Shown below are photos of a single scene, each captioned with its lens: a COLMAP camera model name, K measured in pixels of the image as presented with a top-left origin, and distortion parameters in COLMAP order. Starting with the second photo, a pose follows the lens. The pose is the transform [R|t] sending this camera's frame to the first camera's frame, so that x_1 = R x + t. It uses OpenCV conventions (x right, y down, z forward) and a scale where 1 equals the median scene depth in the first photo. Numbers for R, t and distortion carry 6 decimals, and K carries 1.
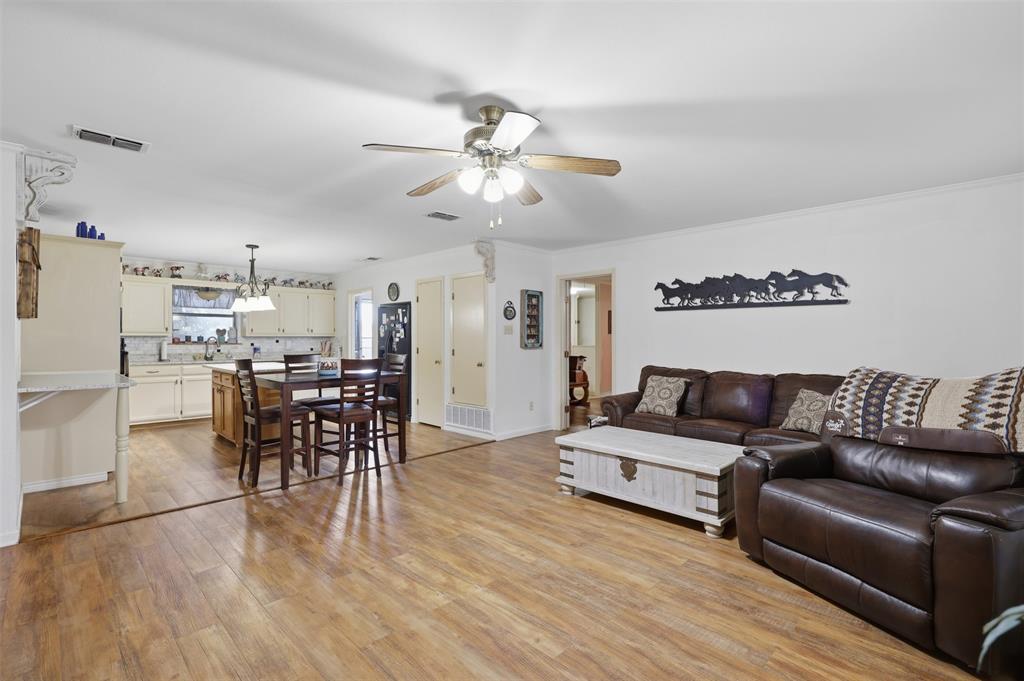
lens RADIAL K [[482.2, 0, 514.0], [0, 482.2, 336.3], [0, 0, 1]] dist [0.001908, -0.000422]
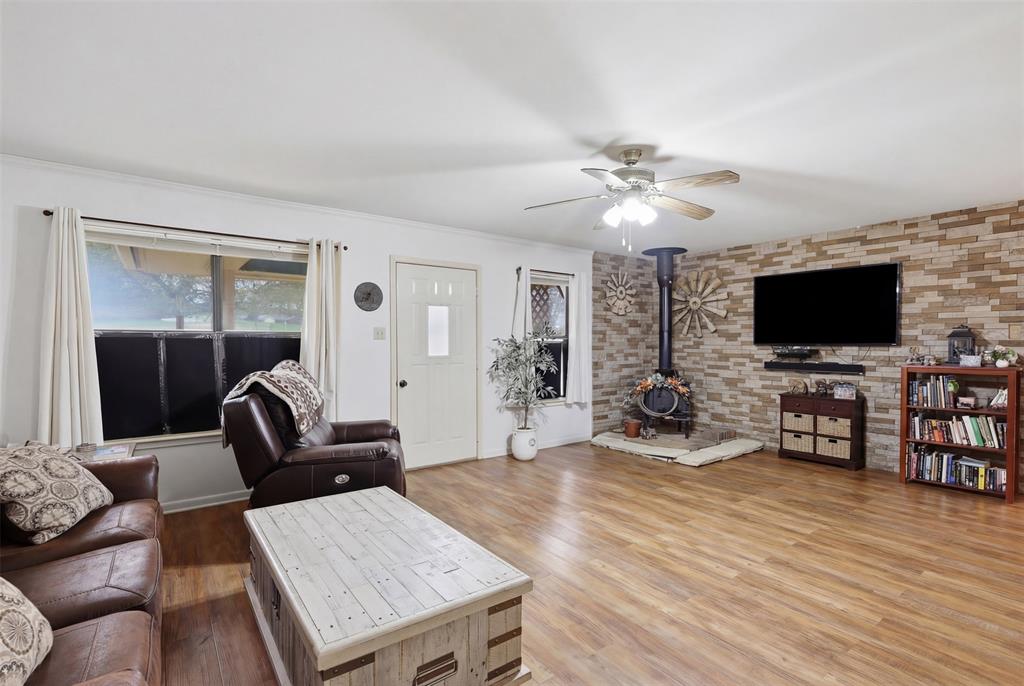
lens RADIAL K [[482.2, 0, 512.6], [0, 482.2, 346.0], [0, 0, 1]] dist [0.001908, -0.000422]
pose [[-0.989296, 0.000351, 0.145919, 0.061125], [0.001224, 0.999982, 0.005896, 0.002973], [-0.145915, 0.006011, -0.989279, 2.122725]]
